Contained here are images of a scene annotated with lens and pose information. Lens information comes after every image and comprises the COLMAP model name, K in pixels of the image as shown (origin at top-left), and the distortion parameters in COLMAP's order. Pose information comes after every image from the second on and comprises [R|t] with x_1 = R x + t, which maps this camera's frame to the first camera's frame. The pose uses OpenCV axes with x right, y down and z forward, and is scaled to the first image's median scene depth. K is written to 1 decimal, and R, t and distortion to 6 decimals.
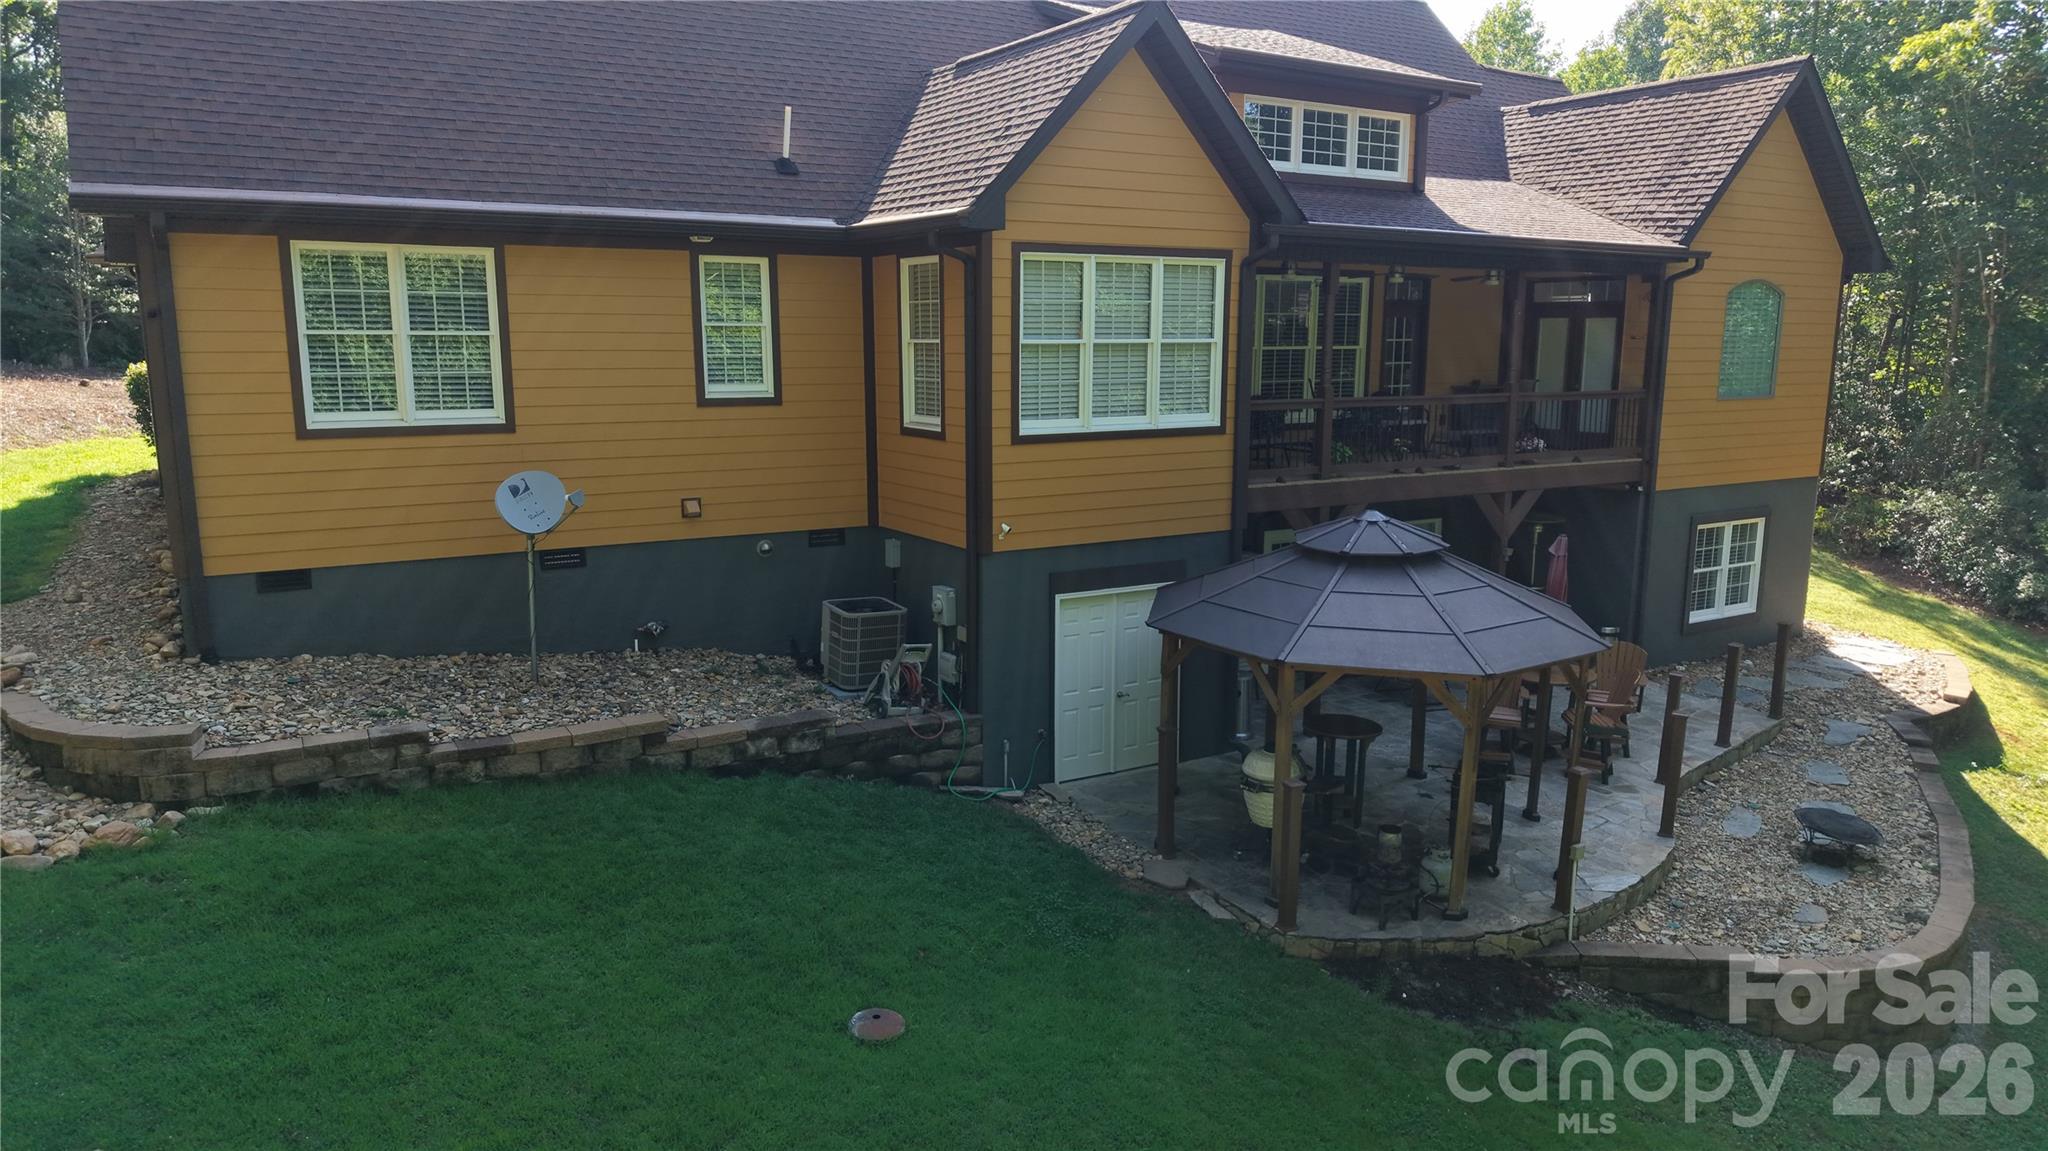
lens RADIAL K [[1338.4, 0, 1031.2], [0, 1338.4, 583.7], [0, 0, 1]] dist [0.042754, -0.002116]
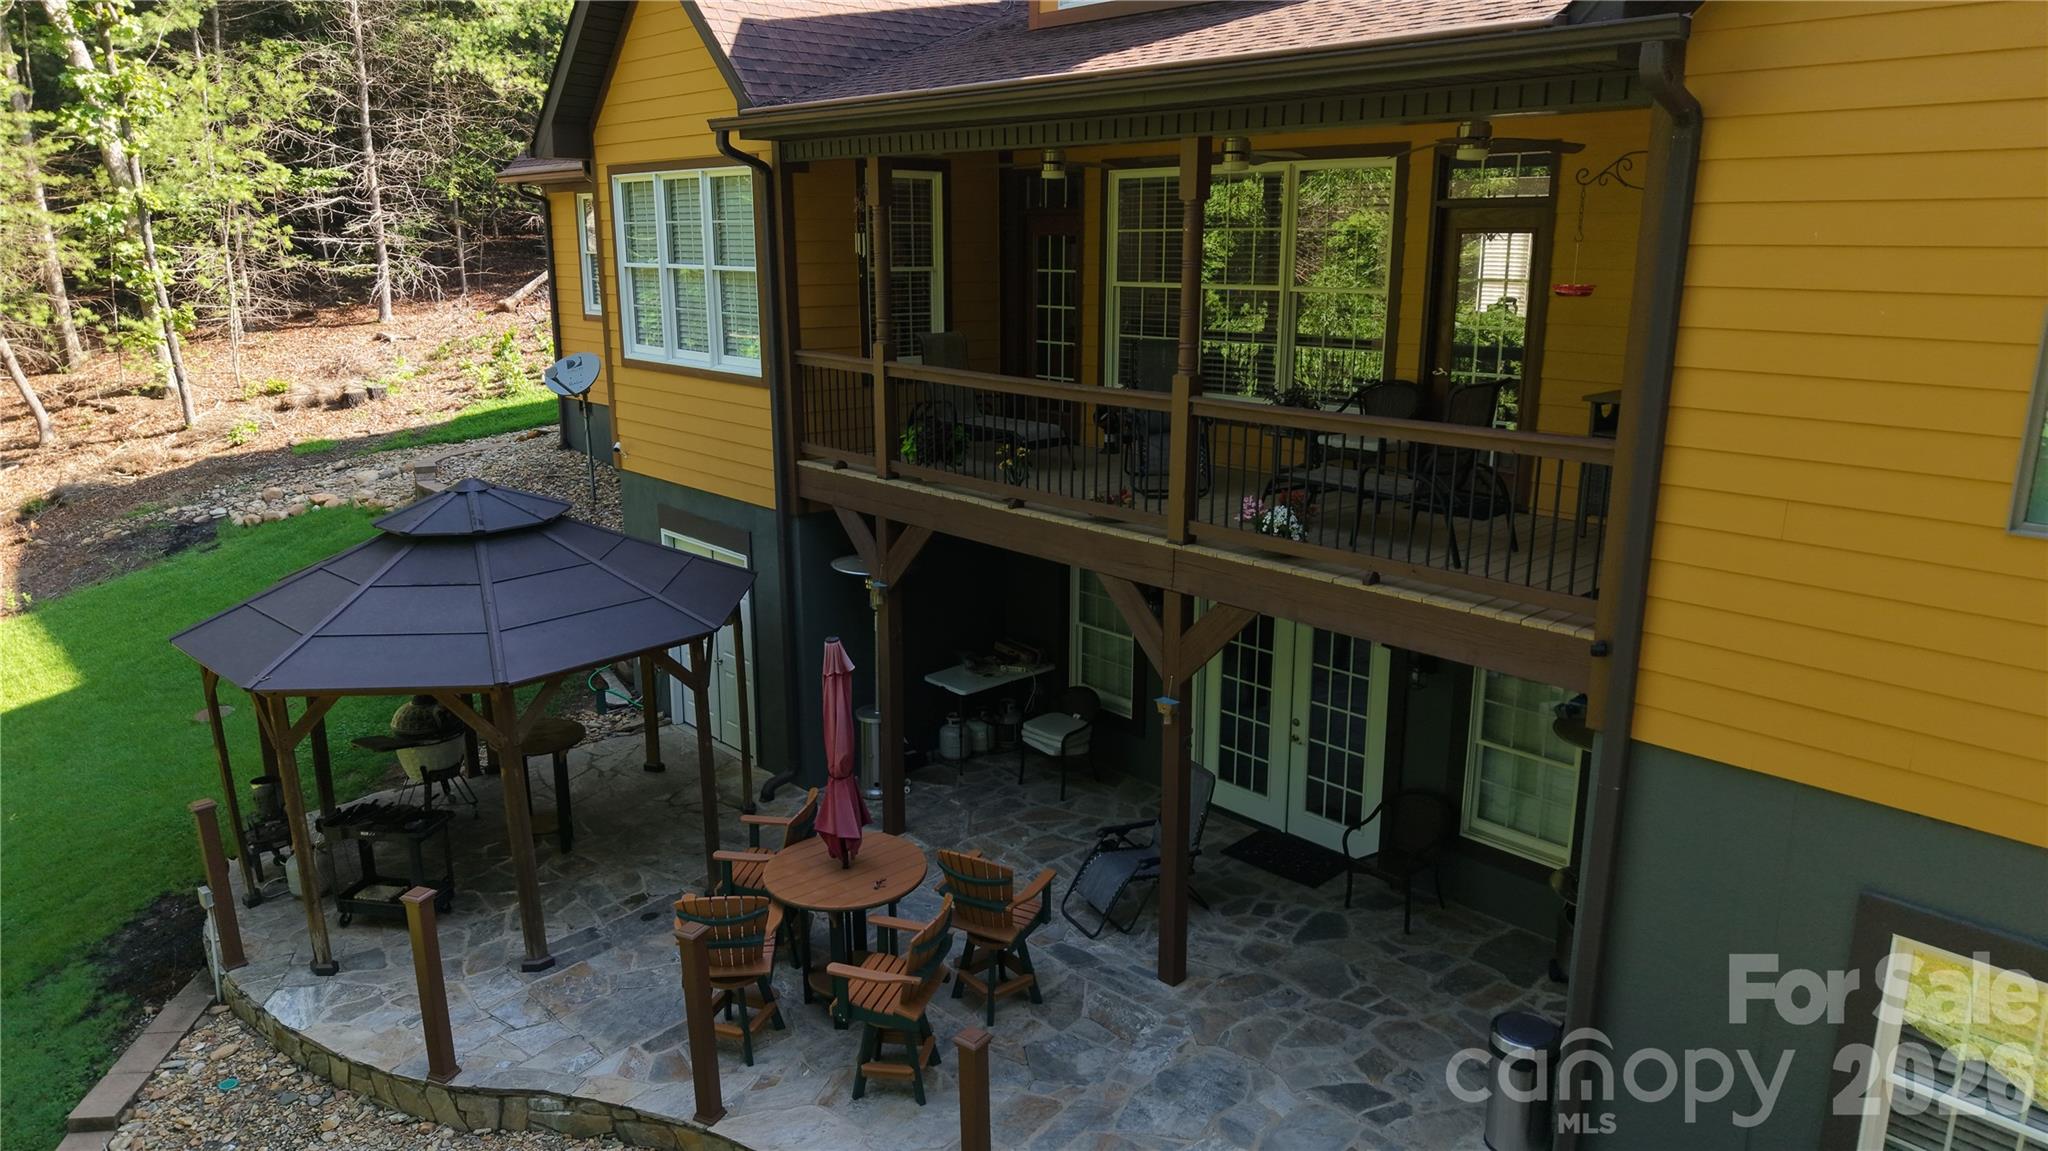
lens RADIAL K [[1338.4, 0, 1027.3], [0, 1338.4, 581.2], [0, 0, 1]] dist [0.042754, -0.002116]
pose [[0.192820, 0.231437, -0.953550, 1.062671], [-0.188984, 0.962351, 0.195358, -0.205619], [0.962863, 0.142537, 0.229298, 1.085203]]
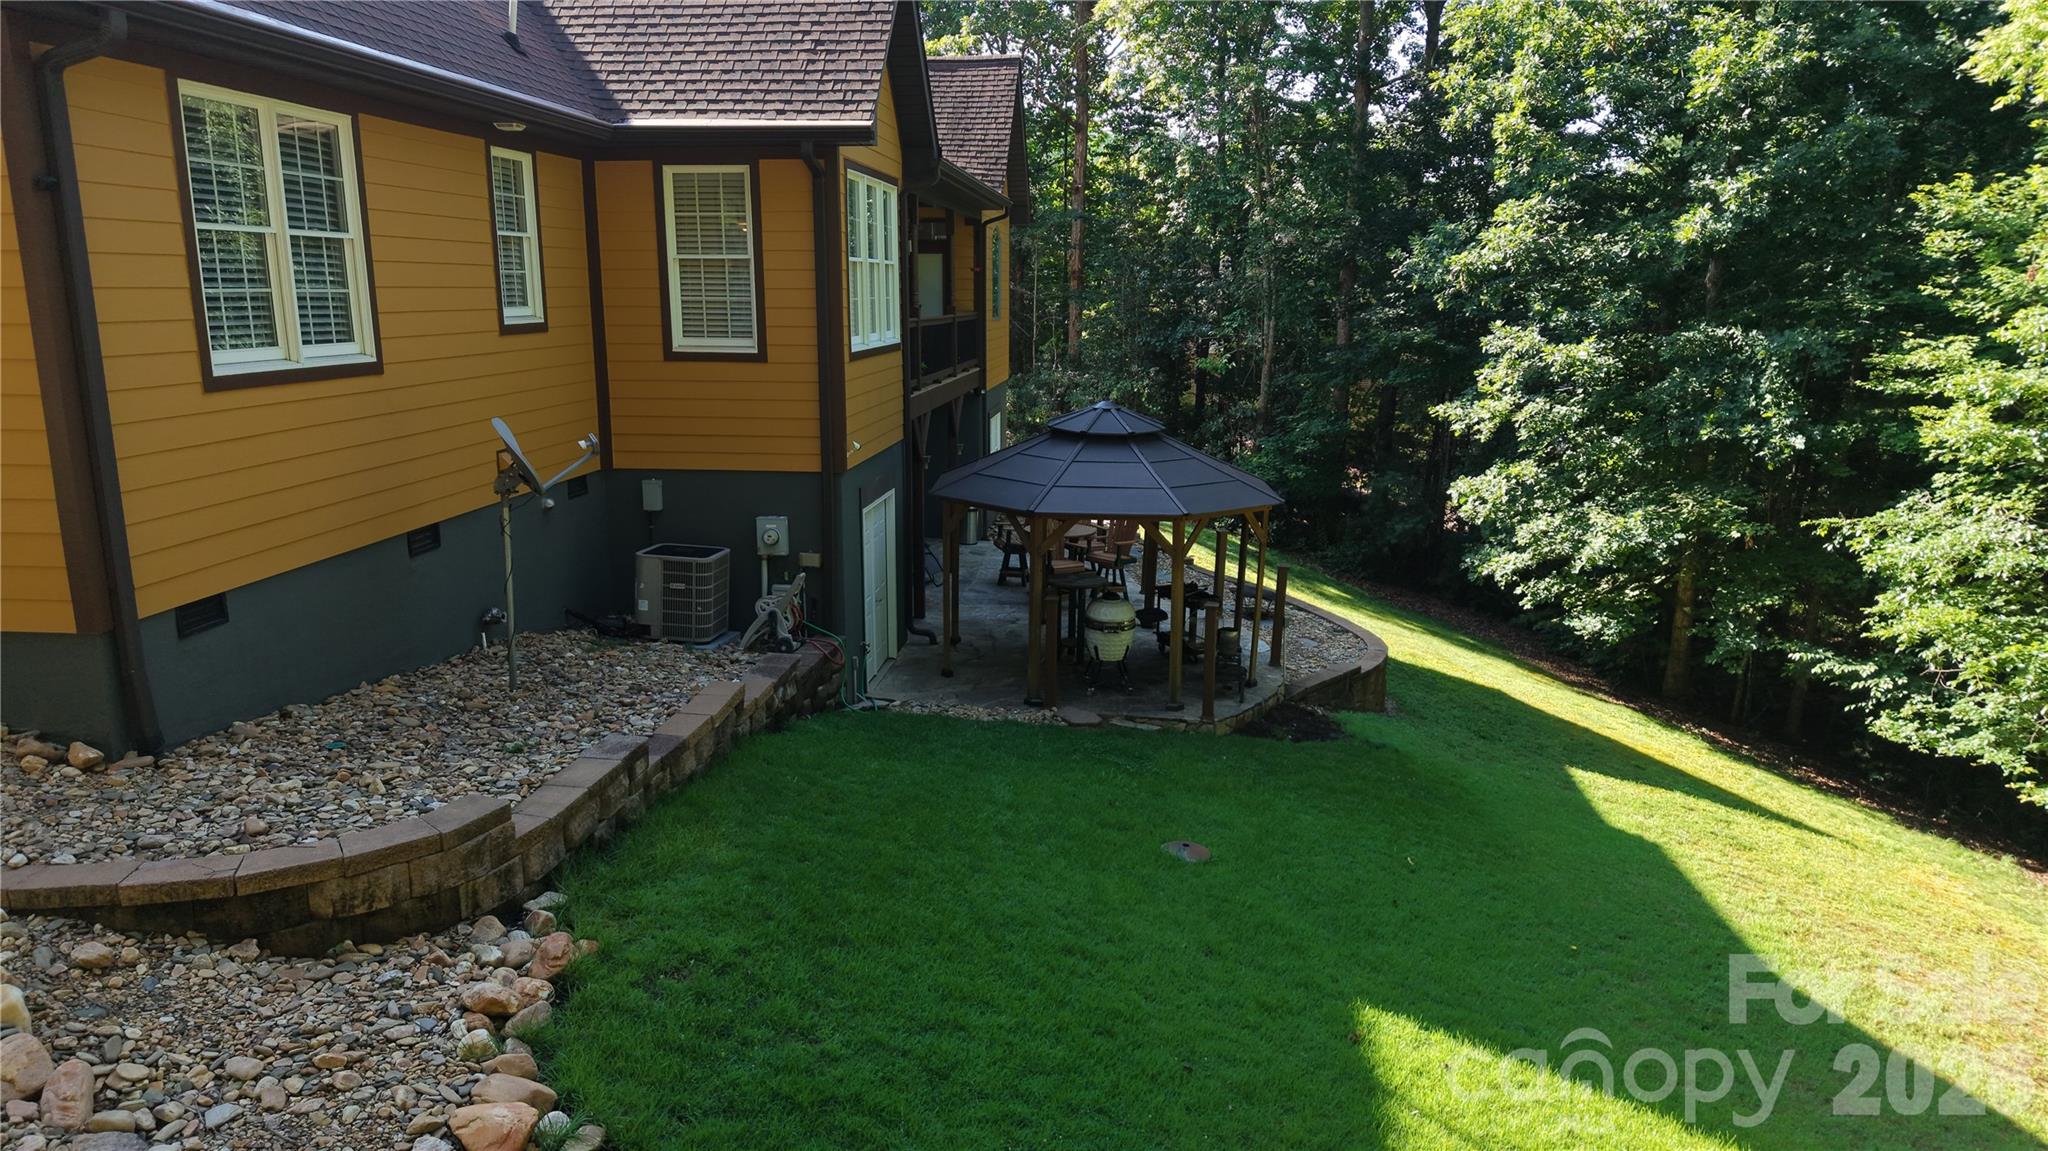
lens RADIAL K [[1338.4, 0, 1037.2], [0, 1338.4, 570.4], [0, 0, 1]] dist [0.042754, -0.002116]
pose [[0.614123, -0.163424, 0.772105, -0.729585], [0.139847, 0.985378, 0.097333, -0.027538], [-0.776722, 0.048202, 0.627997, 0.256806]]
